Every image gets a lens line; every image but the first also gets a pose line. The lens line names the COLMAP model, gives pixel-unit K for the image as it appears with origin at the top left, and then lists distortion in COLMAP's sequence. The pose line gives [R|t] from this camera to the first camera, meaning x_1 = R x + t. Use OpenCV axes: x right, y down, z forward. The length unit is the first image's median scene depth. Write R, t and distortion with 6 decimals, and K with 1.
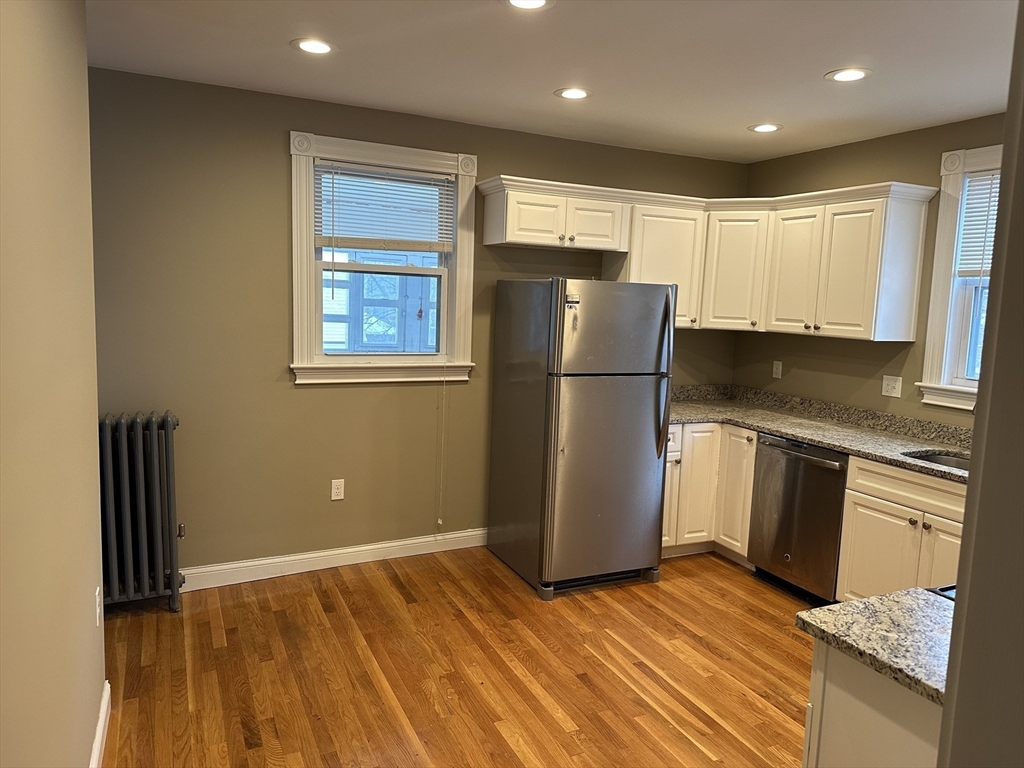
lens RADIAL K [[732.6, 0, 512.0], [0, 732.6, 384.0], [0, 0, 1]] dist [0.008132, 0.000859]
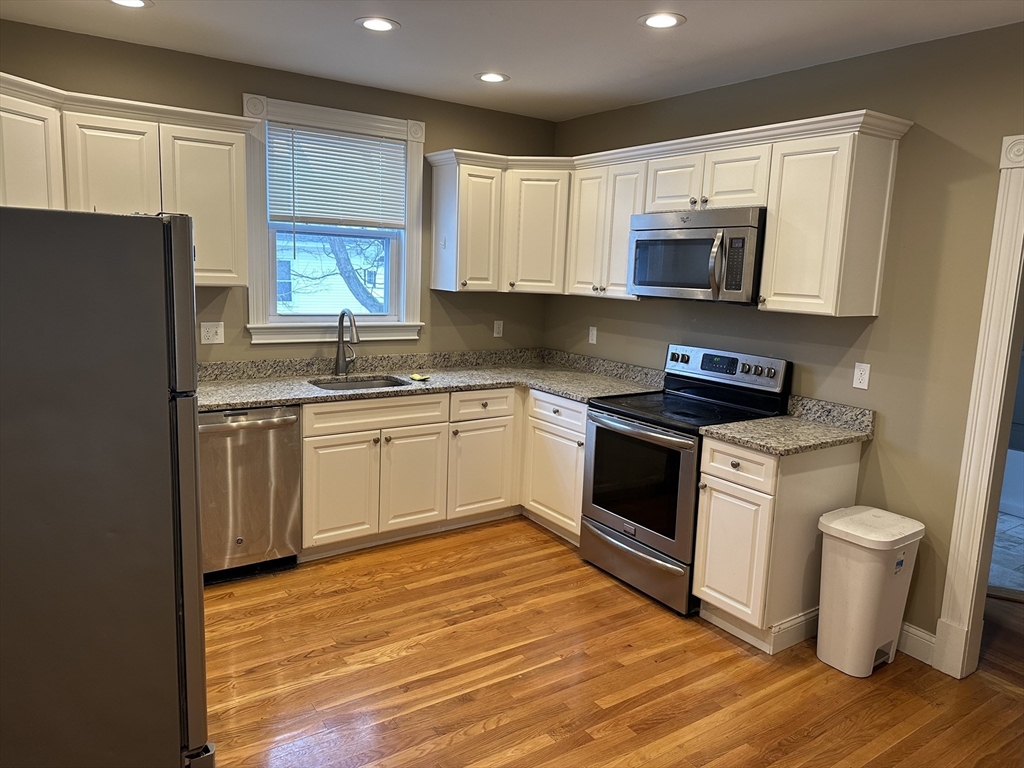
lens RADIAL K [[705.9, 0, 512.0], [0, 705.9, 384.0], [0, 0, 1]] dist [-0.003874, -0.002161]
pose [[-0.160262, -0.199531, 0.966697, -0.500504], [0.076958, 0.973849, 0.213766, -0.111030], [-0.984070, 0.108653, -0.140715, 0.847750]]
